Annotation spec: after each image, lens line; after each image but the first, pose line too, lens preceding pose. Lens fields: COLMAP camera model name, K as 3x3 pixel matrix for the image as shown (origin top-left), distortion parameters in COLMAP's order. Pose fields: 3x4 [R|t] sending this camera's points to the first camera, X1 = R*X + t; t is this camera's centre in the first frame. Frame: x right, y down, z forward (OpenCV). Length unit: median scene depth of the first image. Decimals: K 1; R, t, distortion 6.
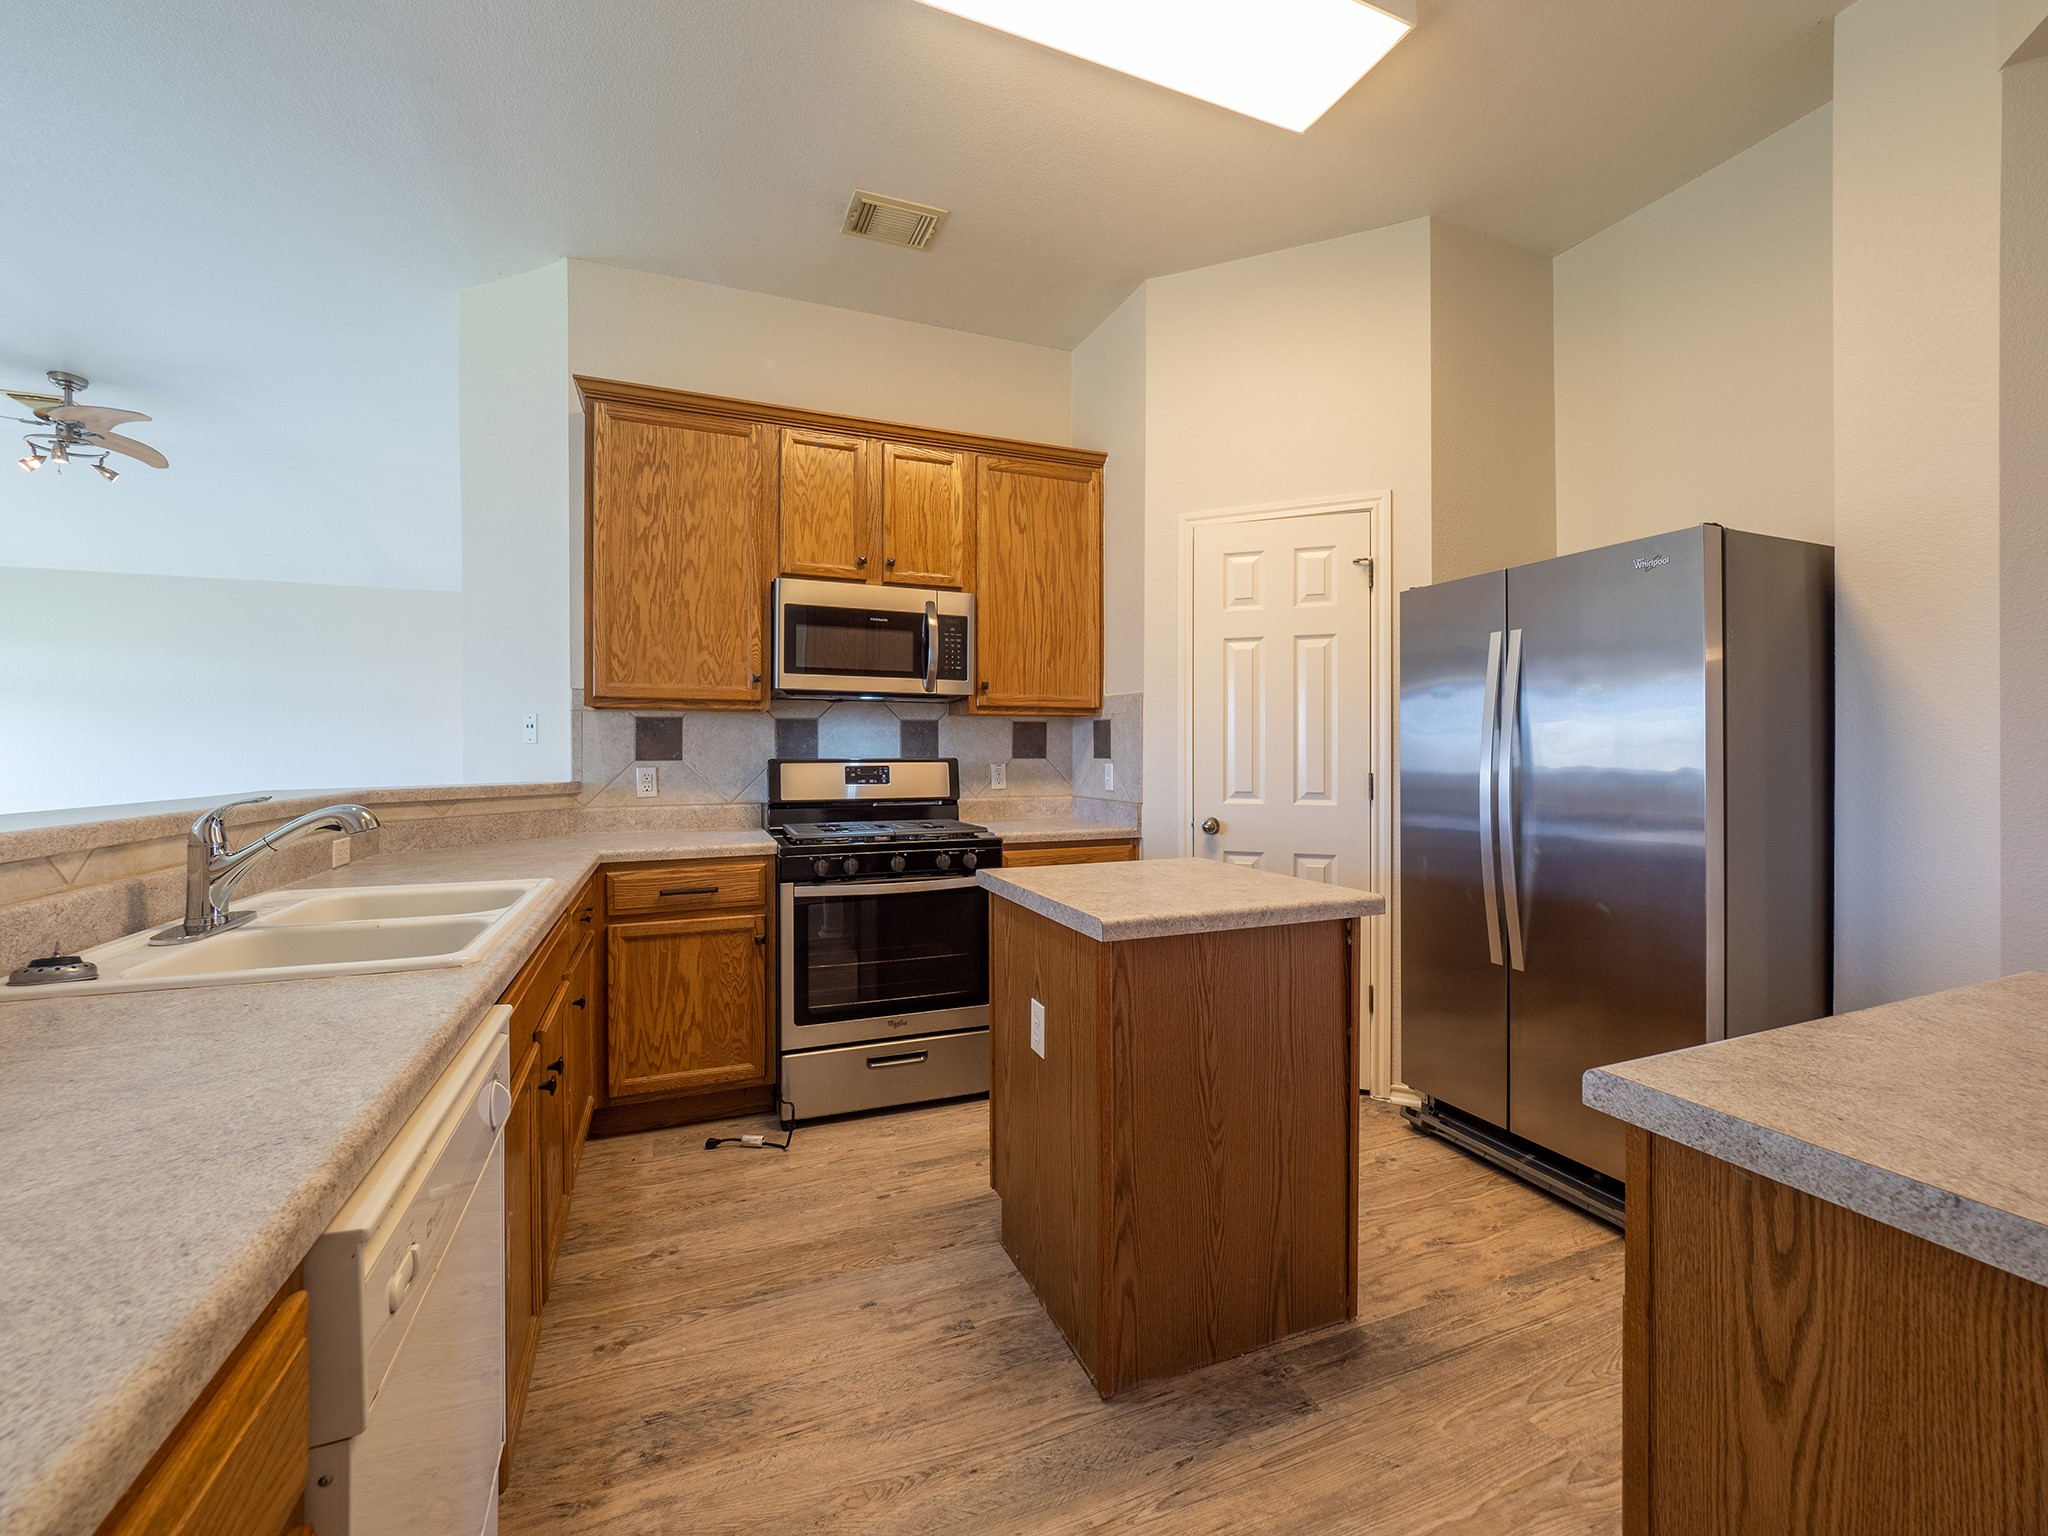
lens RADIAL K [[856.8, 0, 1024.0], [0, 856.8, 768.0], [0, 0, 1]] dist [-0.002286, -0.000791]
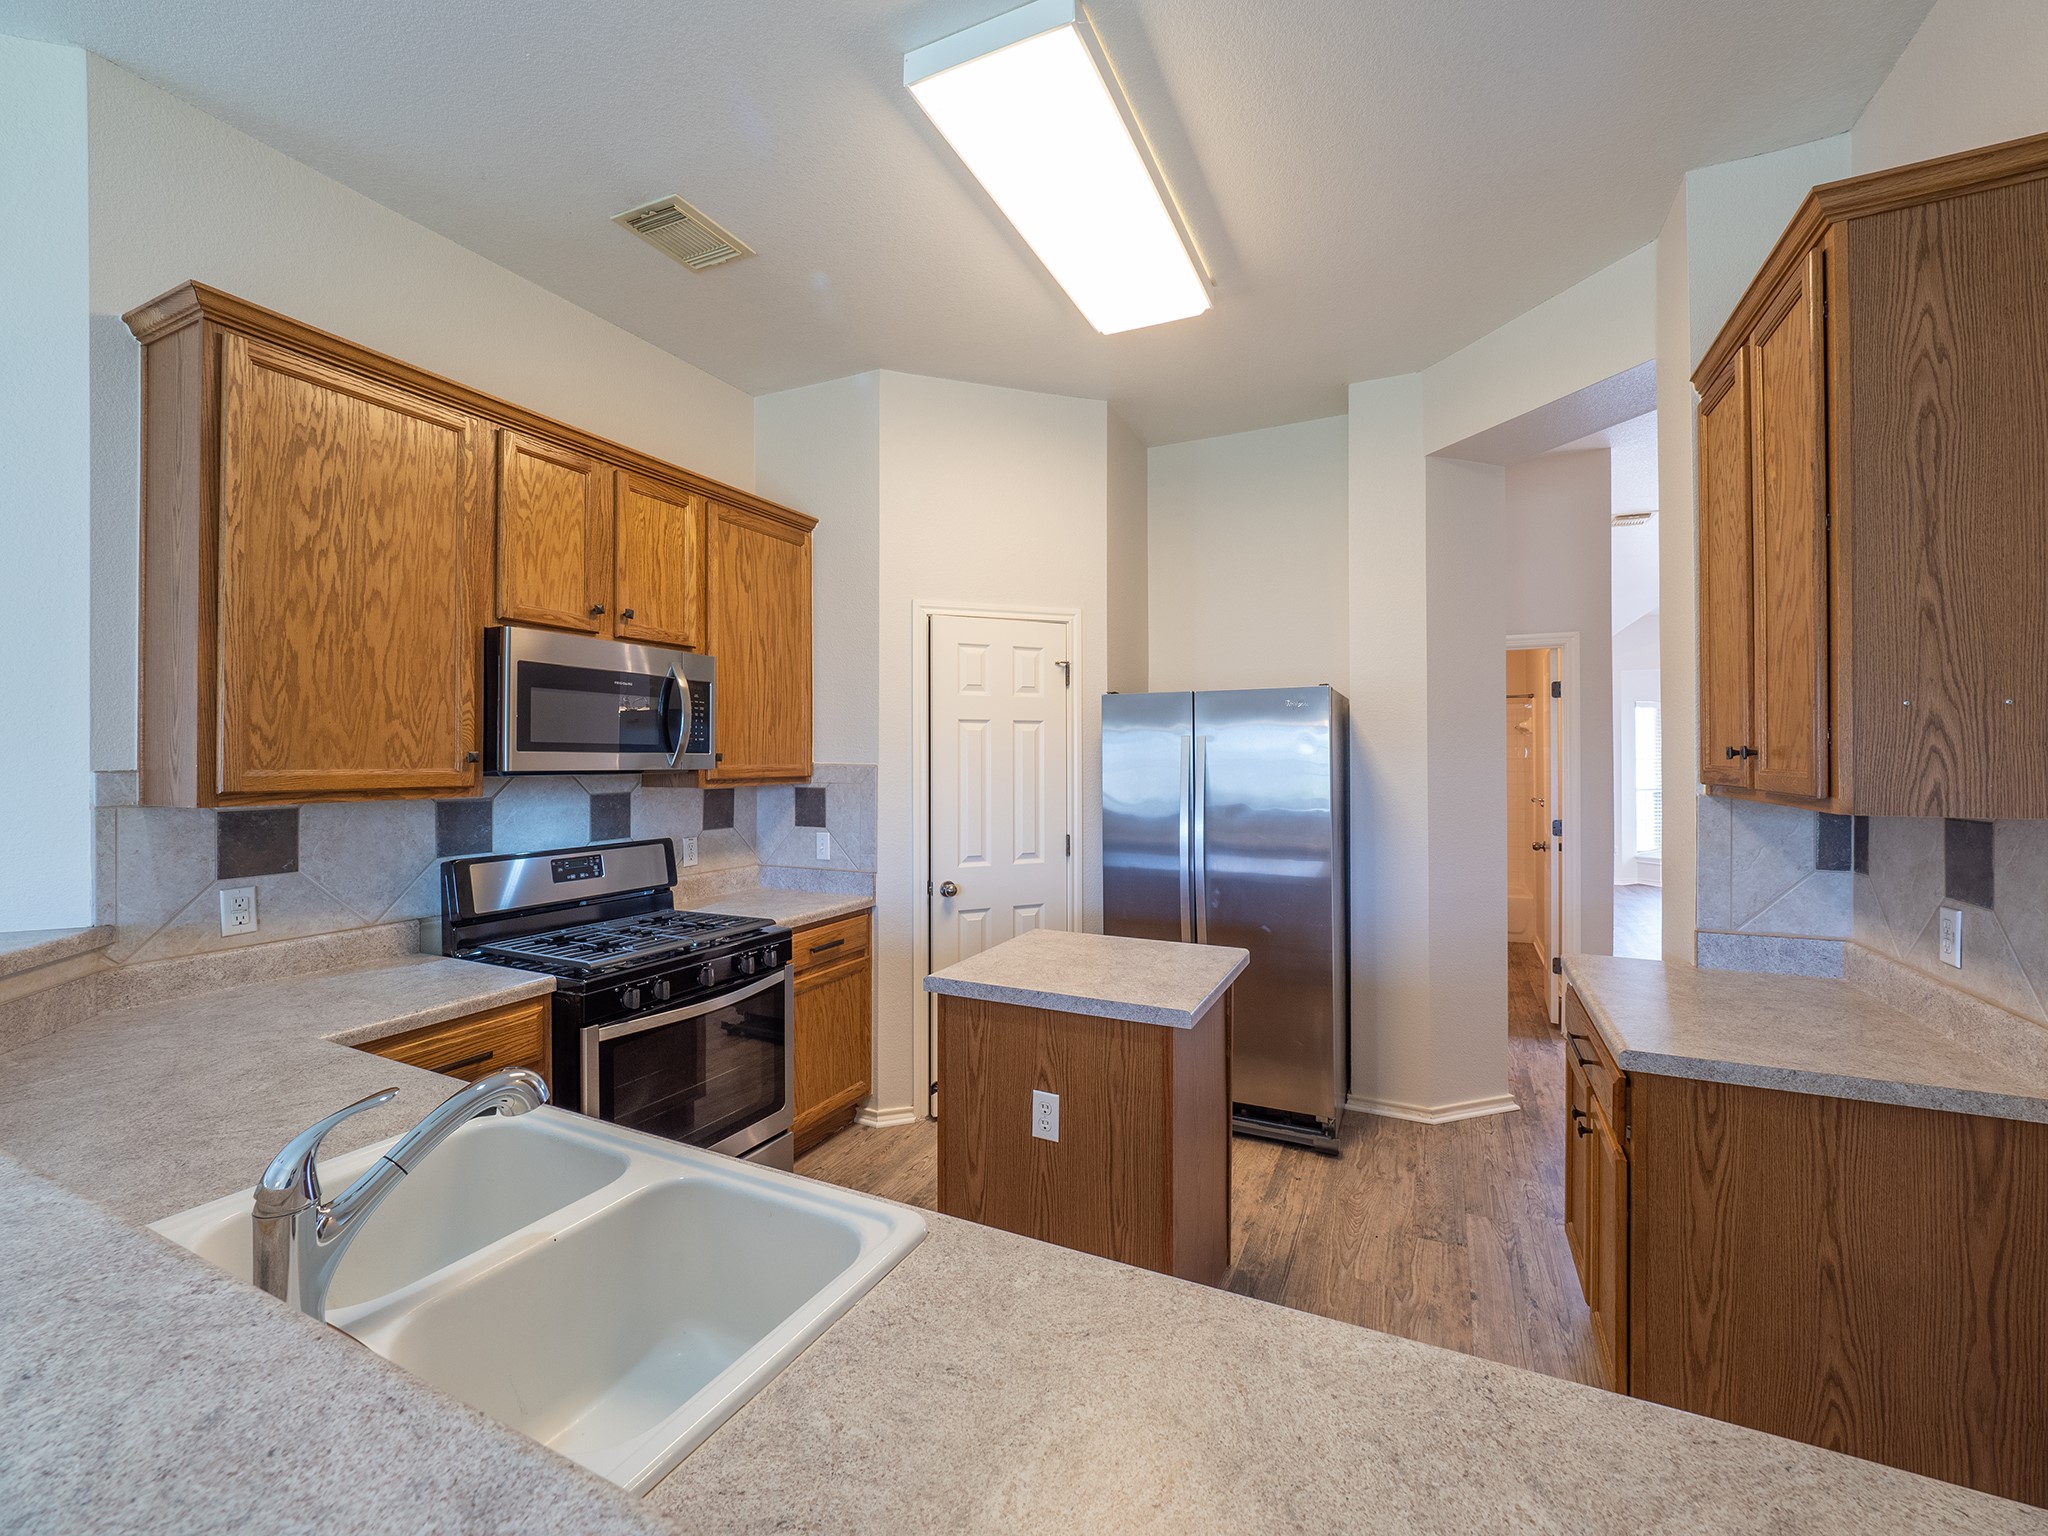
lens RADIAL K [[859.3, 0, 1028.9], [0, 859.3, 765.7], [0, 0, 1]] dist [-0.001096, -0.009677]
pose [[0.738342, -0.008133, 0.674378, -0.446900], [0.014588, 0.999886, -0.003913, -0.085221], [-0.674269, 0.012727, 0.738376, 0.120571]]
